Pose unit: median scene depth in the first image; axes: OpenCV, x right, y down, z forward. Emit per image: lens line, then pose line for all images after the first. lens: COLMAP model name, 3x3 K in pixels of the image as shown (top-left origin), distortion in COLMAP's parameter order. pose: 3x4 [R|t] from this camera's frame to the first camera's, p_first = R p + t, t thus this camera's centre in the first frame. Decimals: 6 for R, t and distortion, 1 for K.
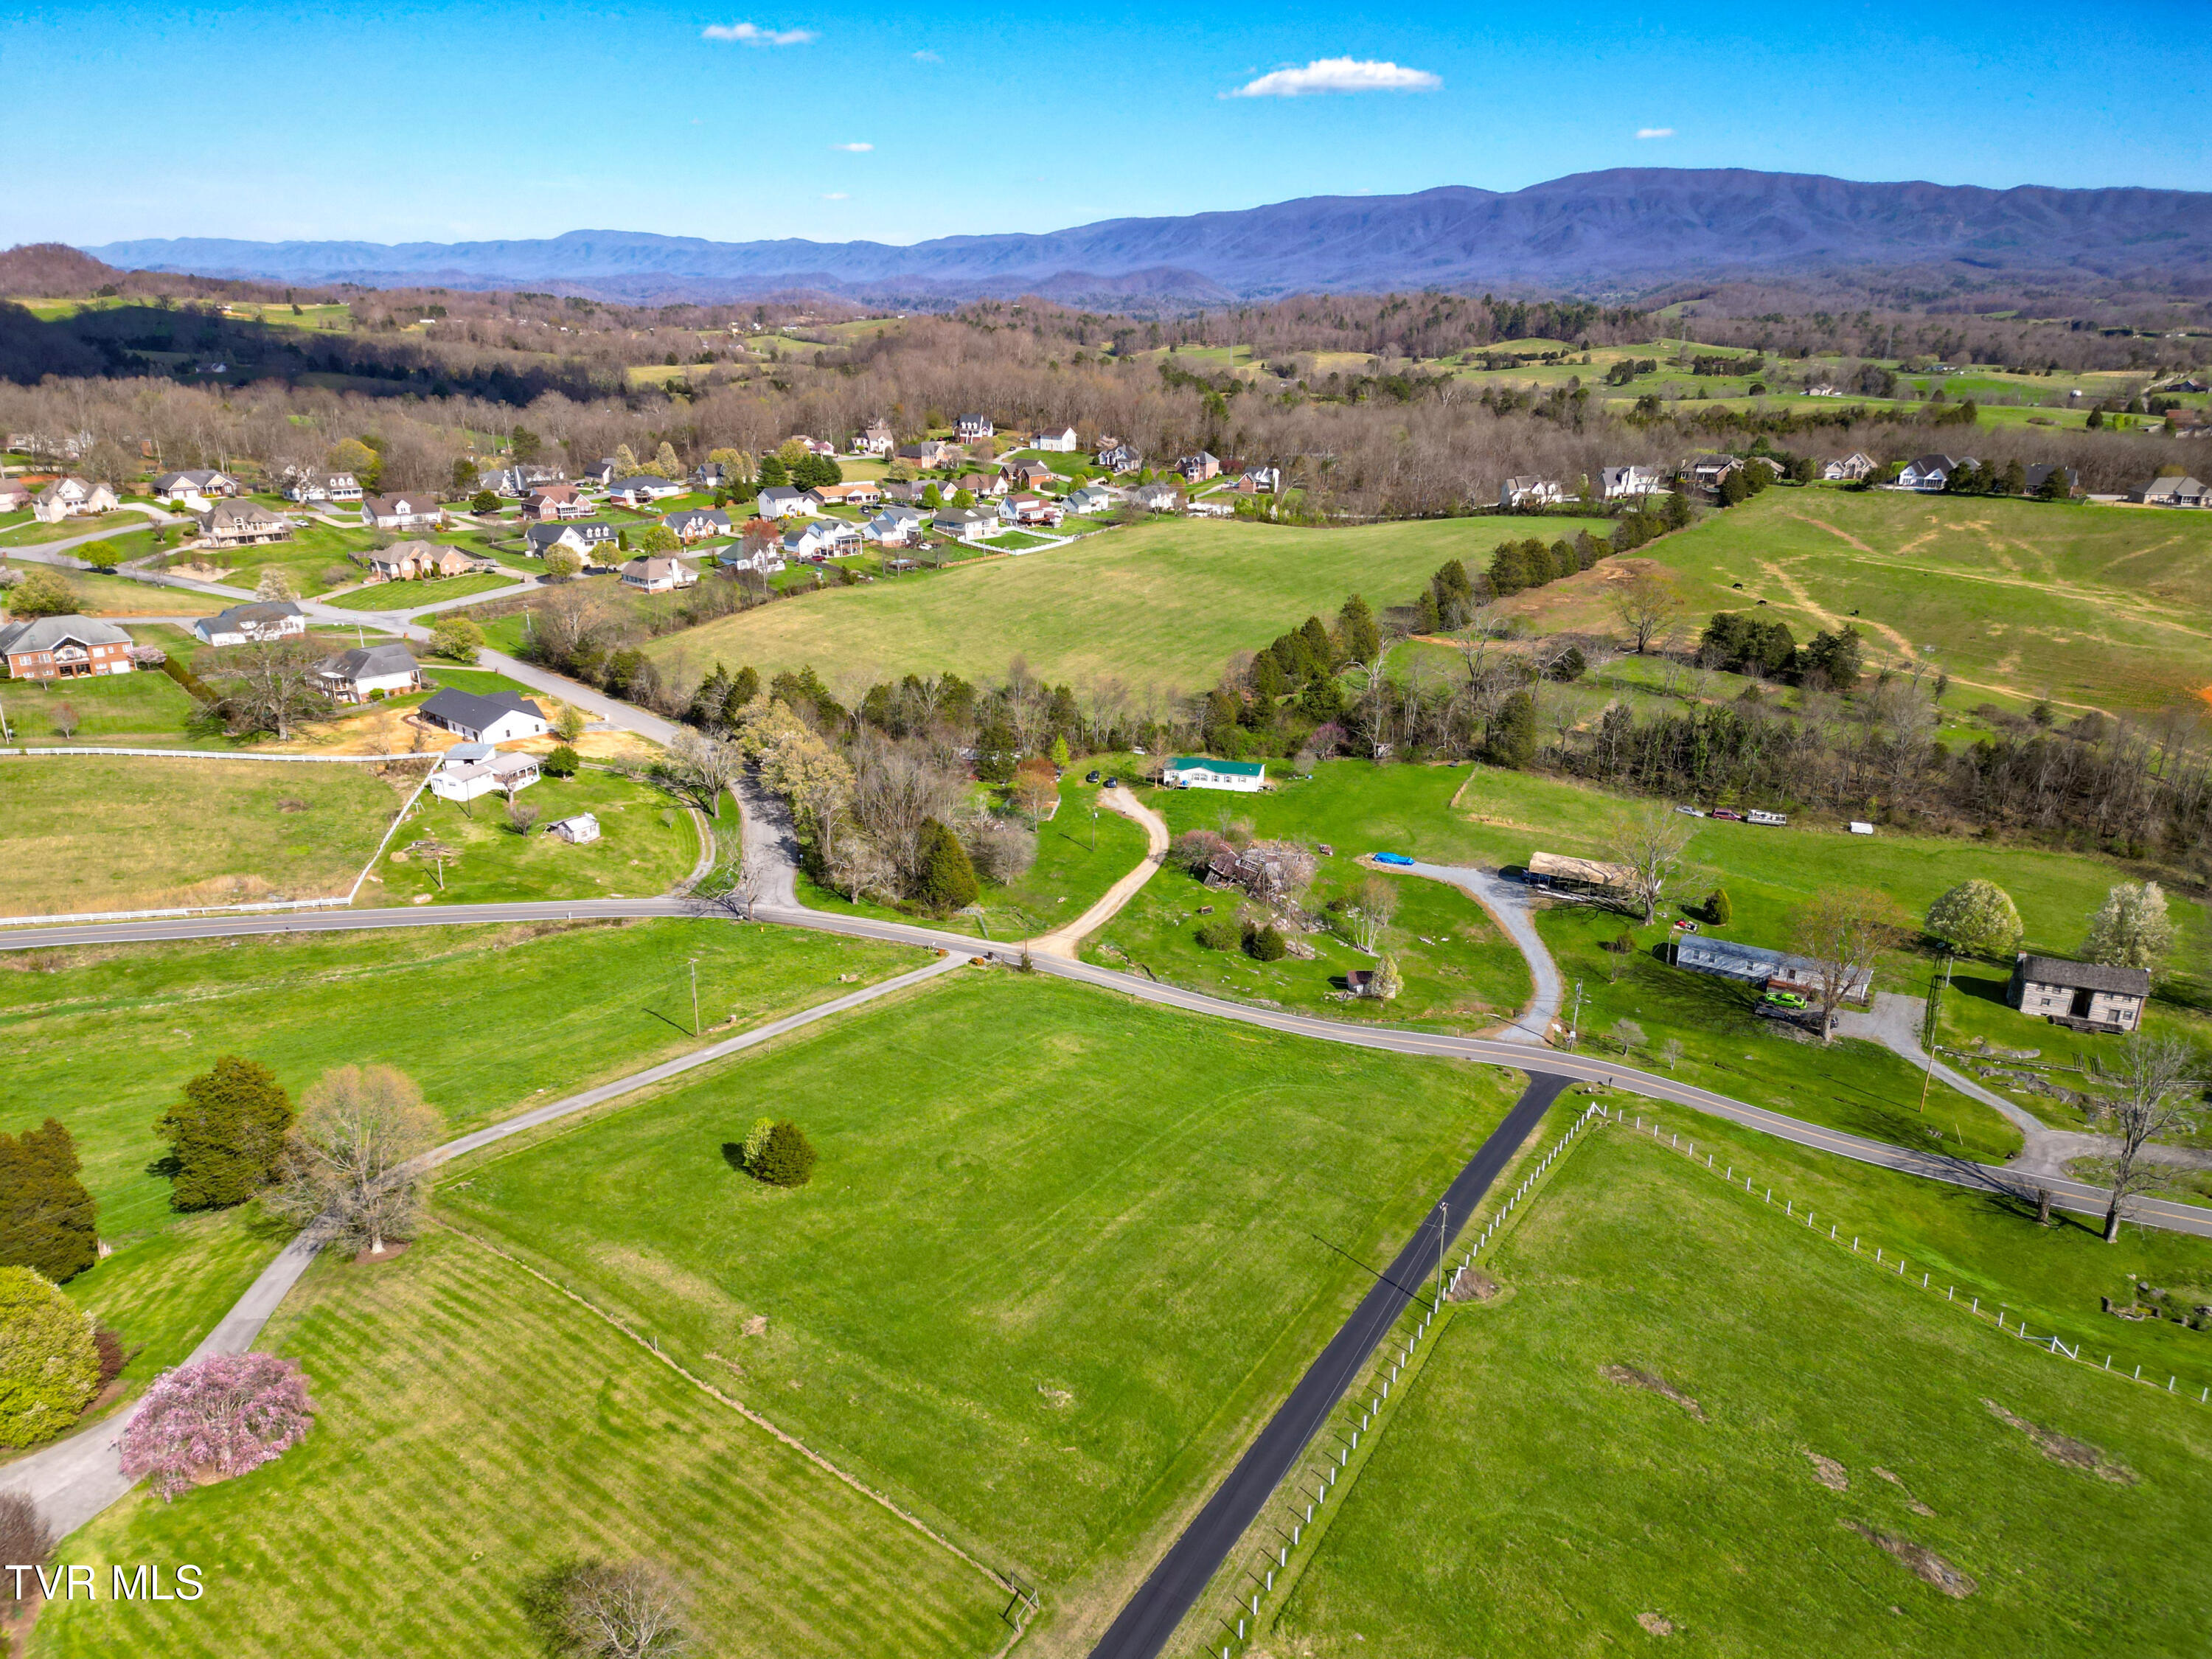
lens RADIAL K [[1472.3, 0, 1104.7], [0, 1472.3, 846.7], [0, 0, 1]] dist [0.324480, -0.339475]
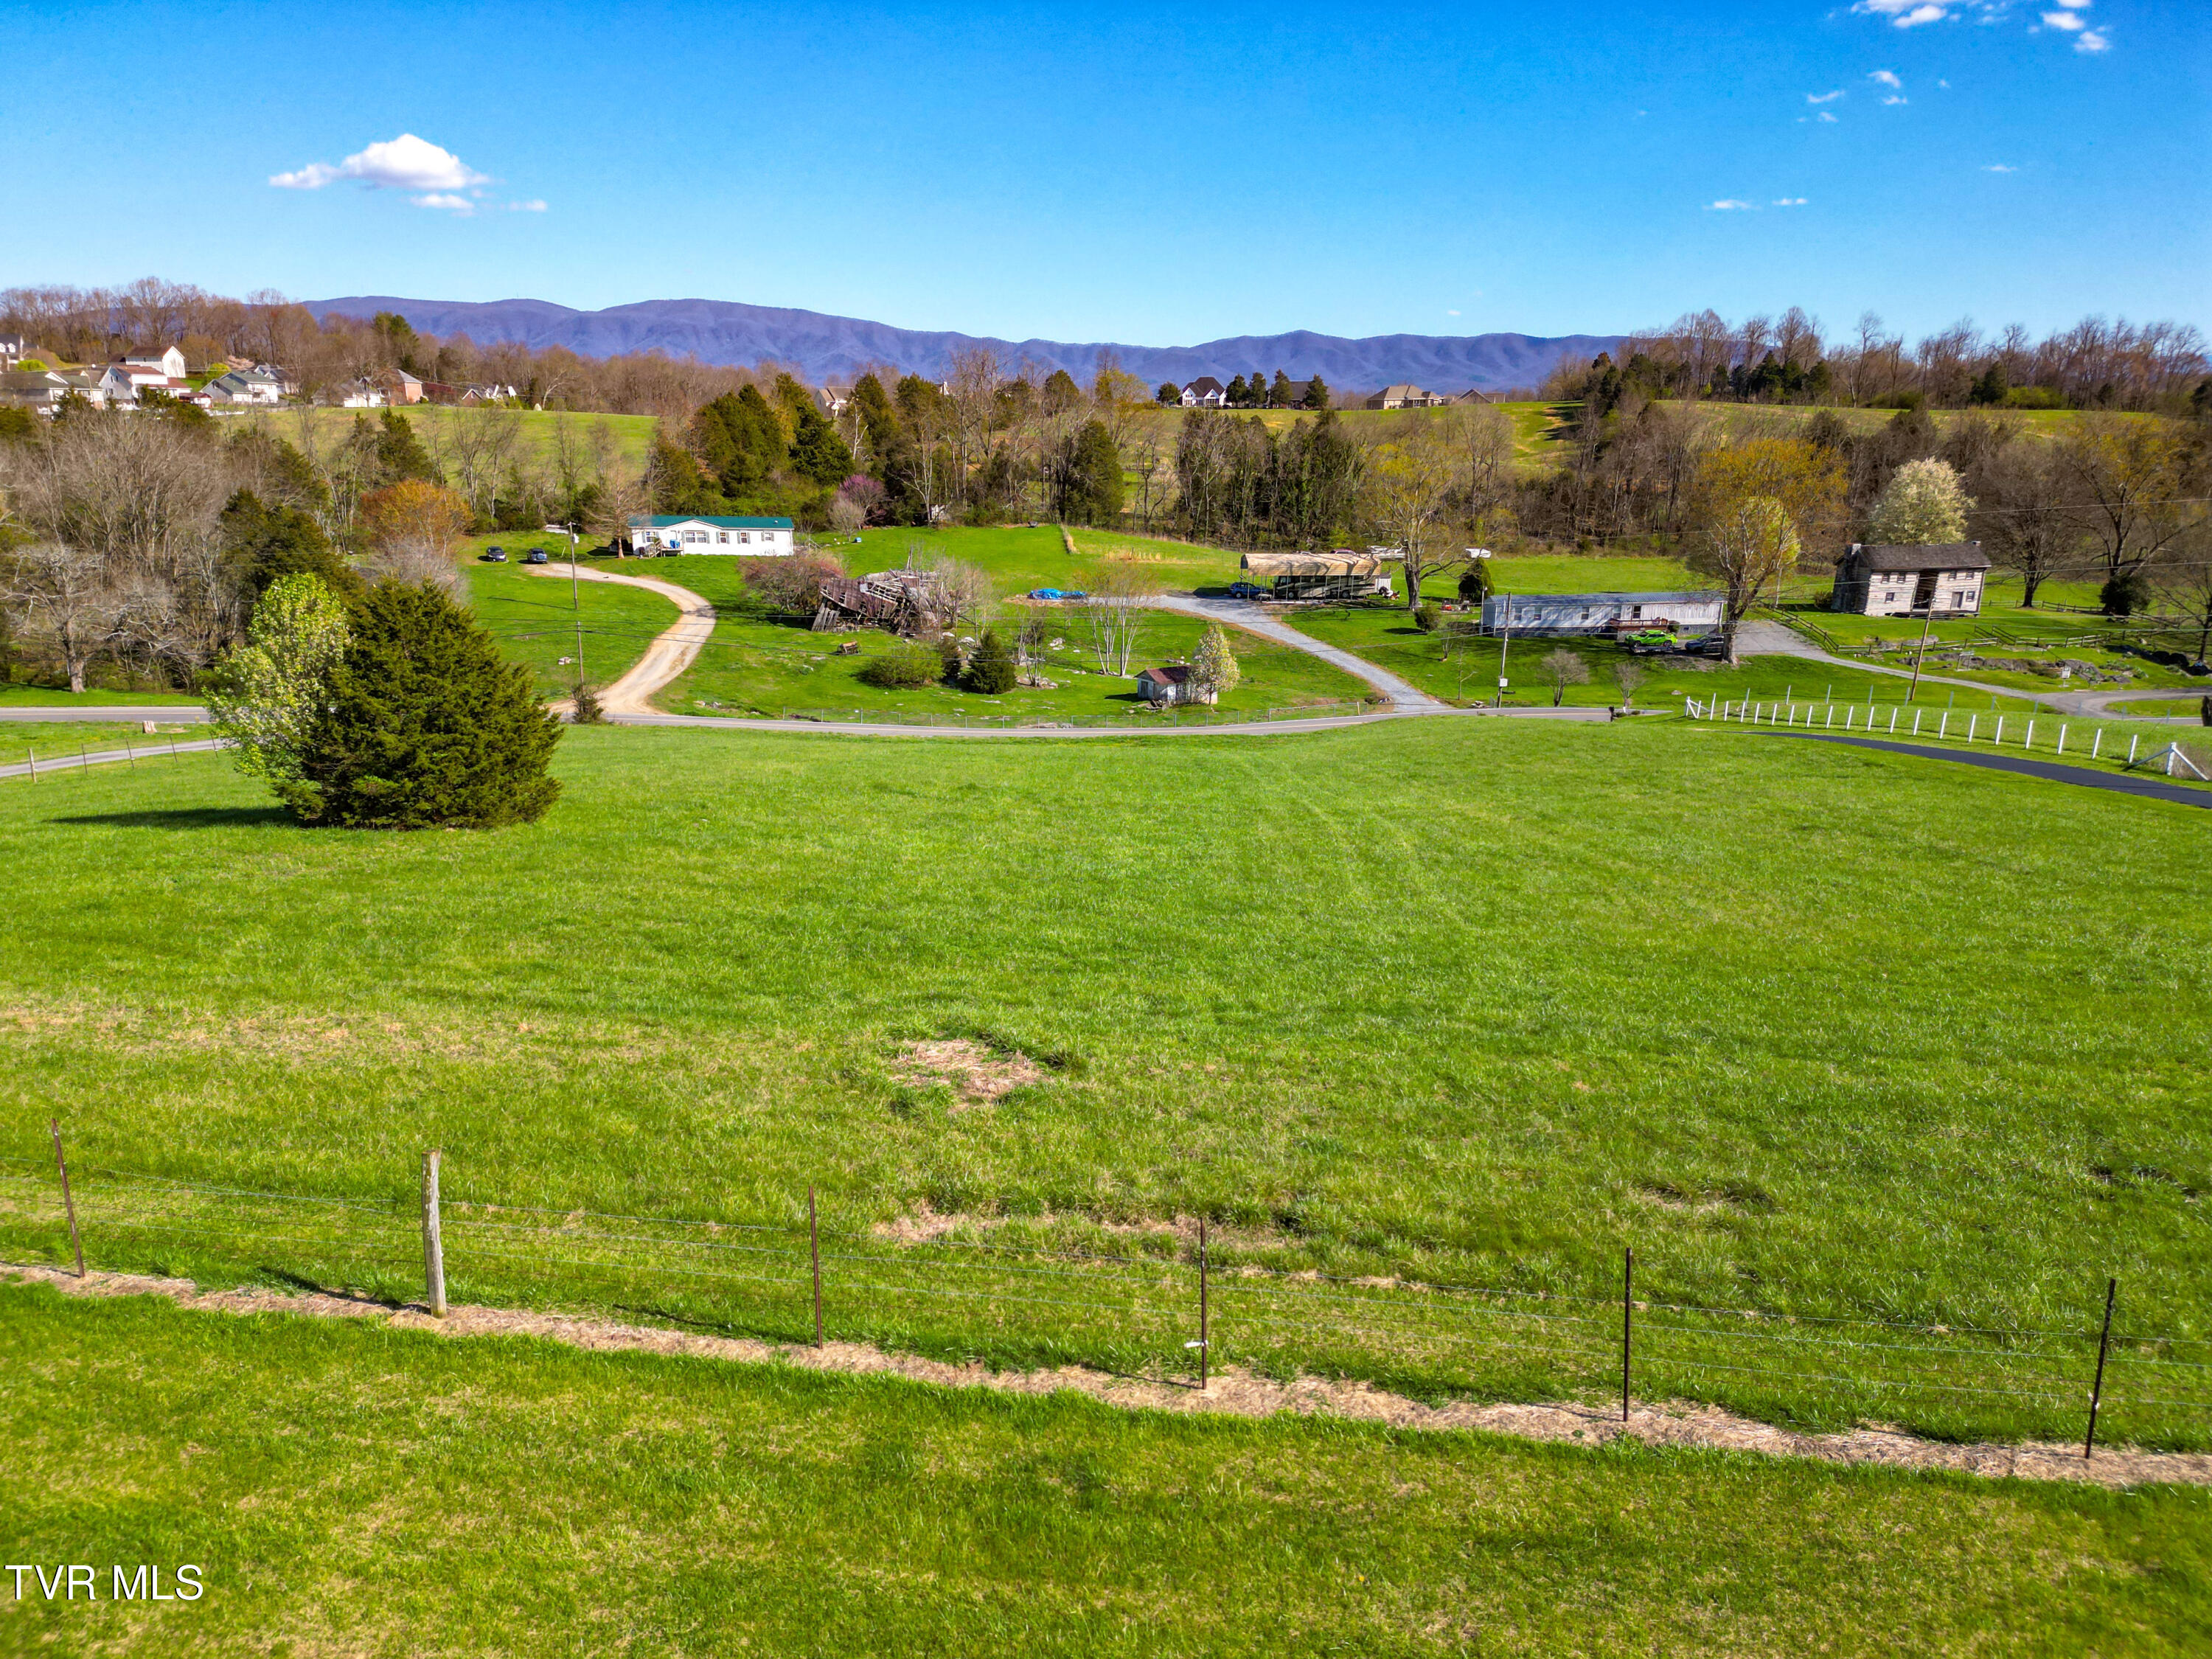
lens RADIAL K [[1472.3, 0, 1104.7], [0, 1472.3, 846.7], [0, 0, 1]] dist [0.324480, -0.339475]
pose [[0.855772, -0.136220, 0.499097, -0.144243], [0.172375, 0.984666, -0.026814, 0.147164], [-0.487792, 0.108978, 0.866131, 0.424447]]
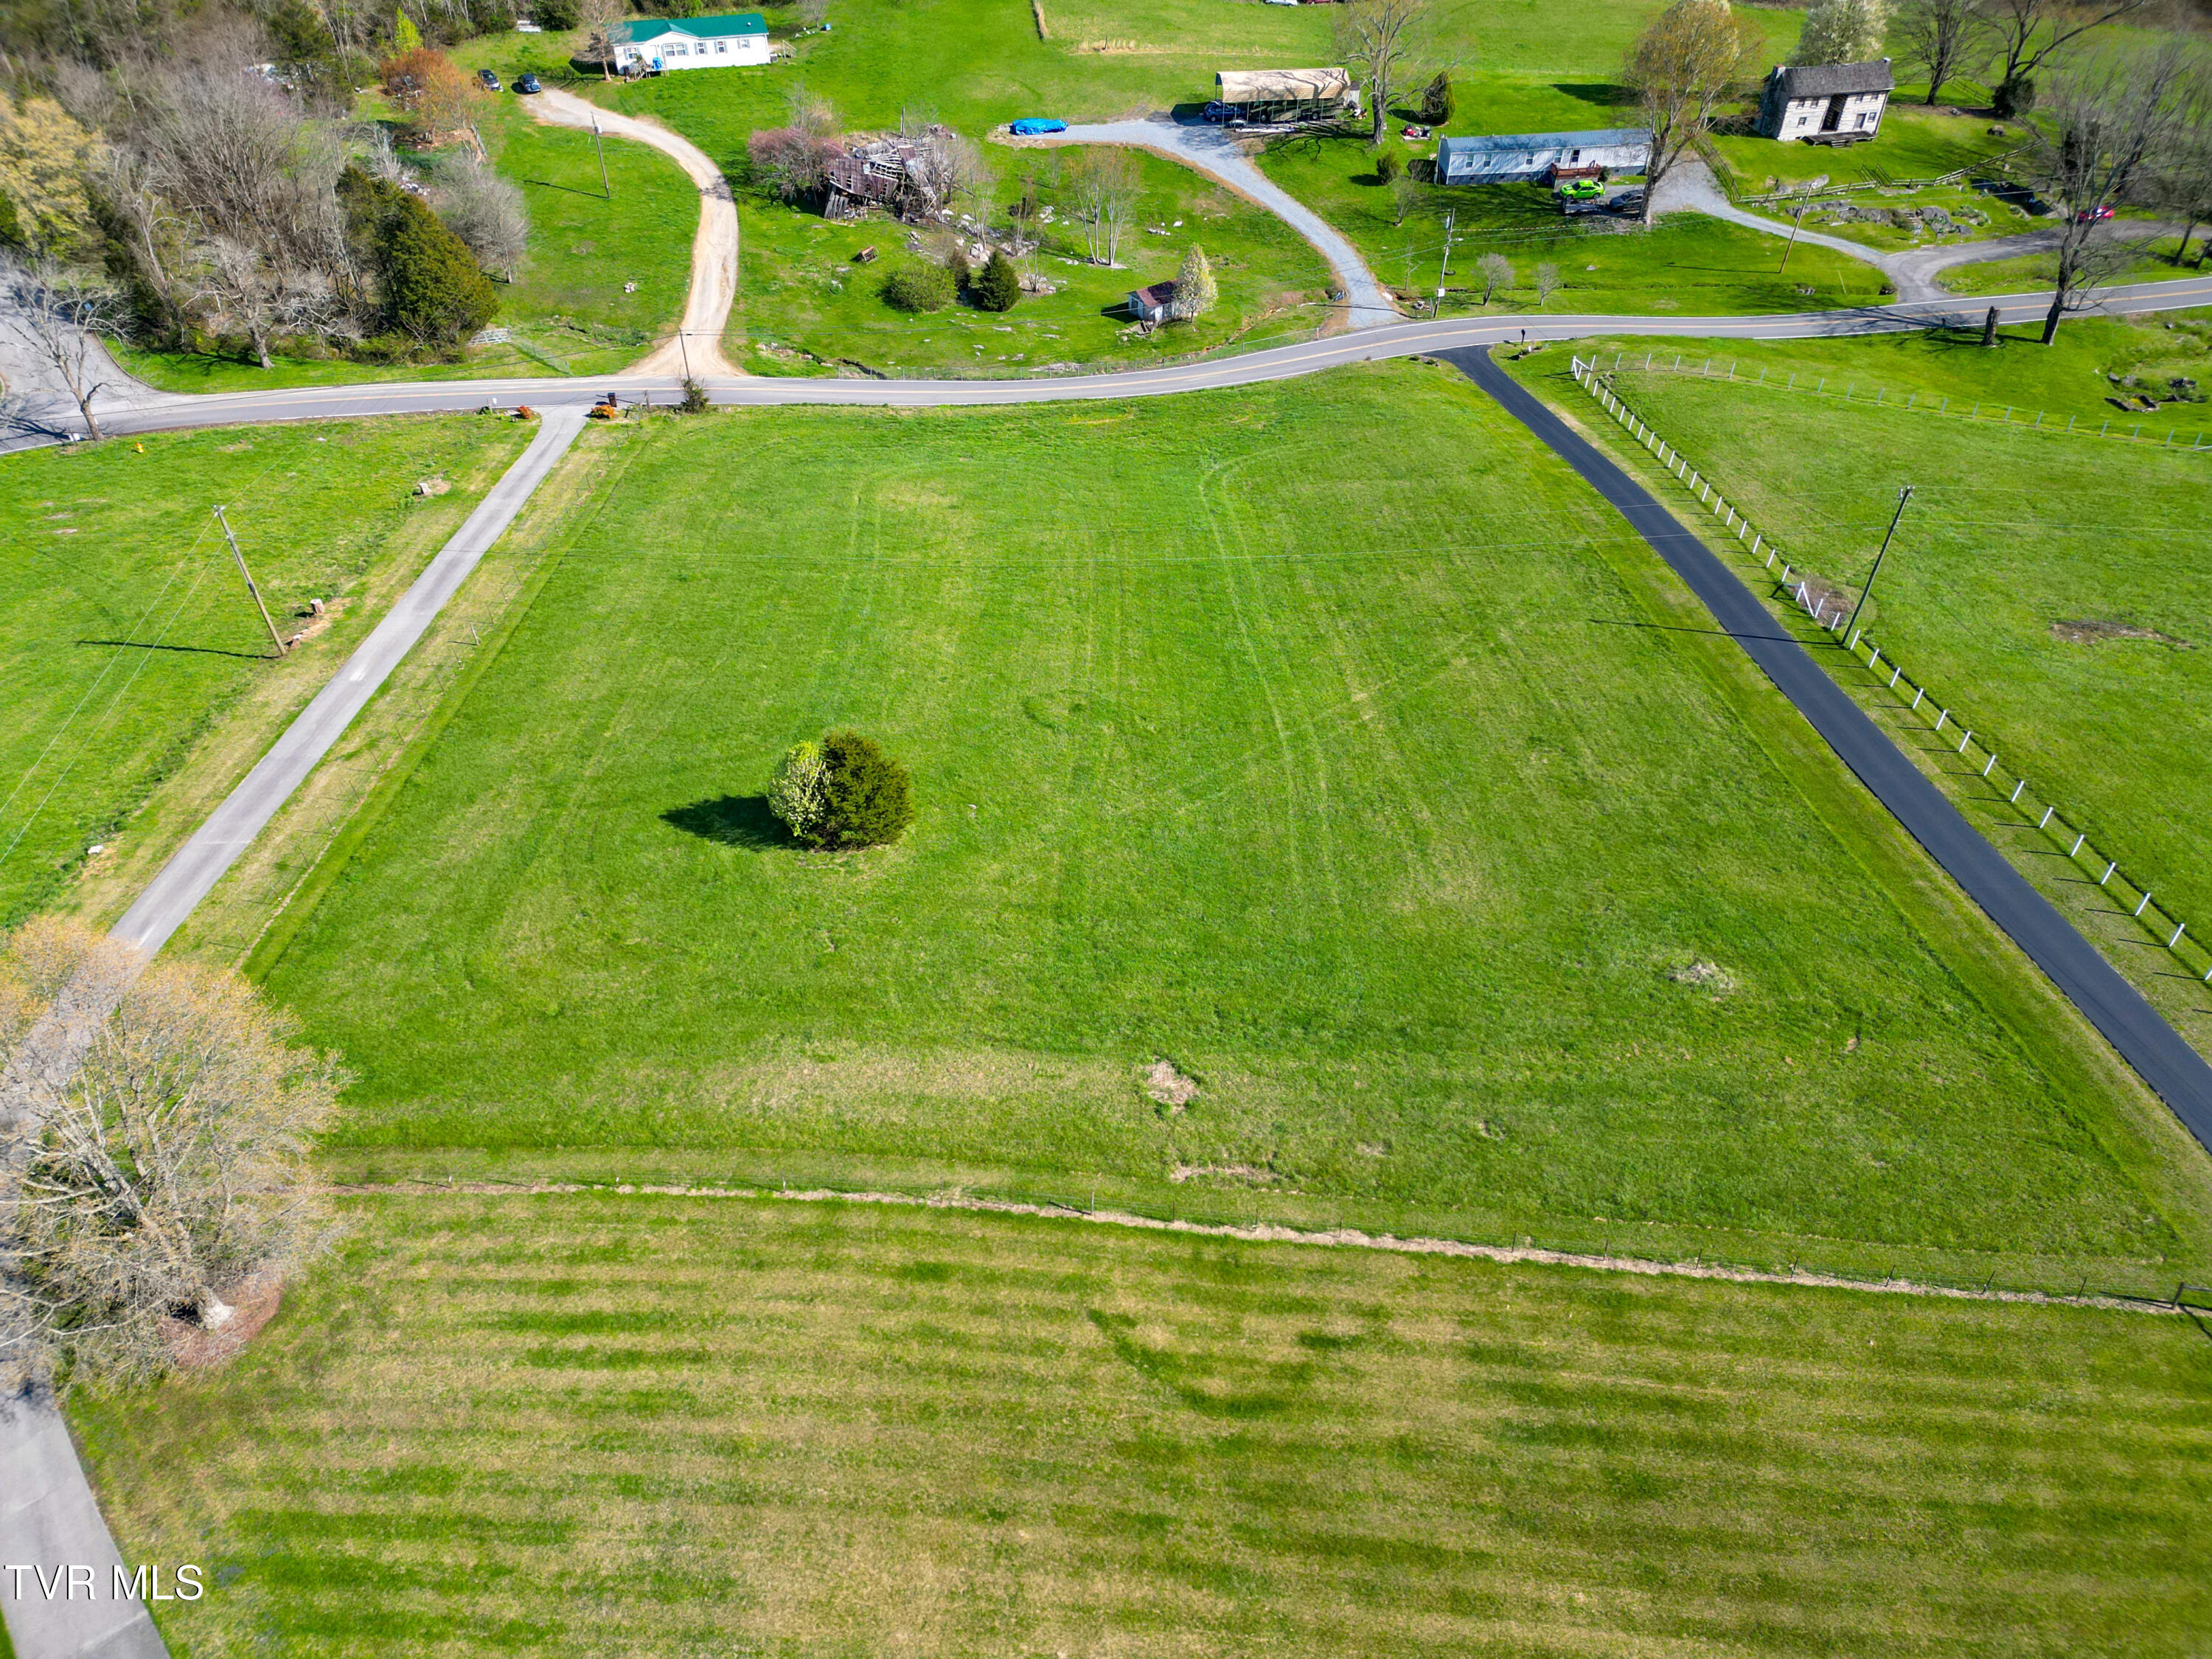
lens RADIAL K [[1465.5, 0, 1105.9], [0, 1465.5, 843.9], [0, 0, 1]] dist [0.319155, -0.331397]
pose [[0.831329, -0.372996, 0.412027, -0.210608], [0.192126, 0.888511, 0.416697, 0.011850], [-0.521516, -0.267251, 0.810307, 0.309684]]
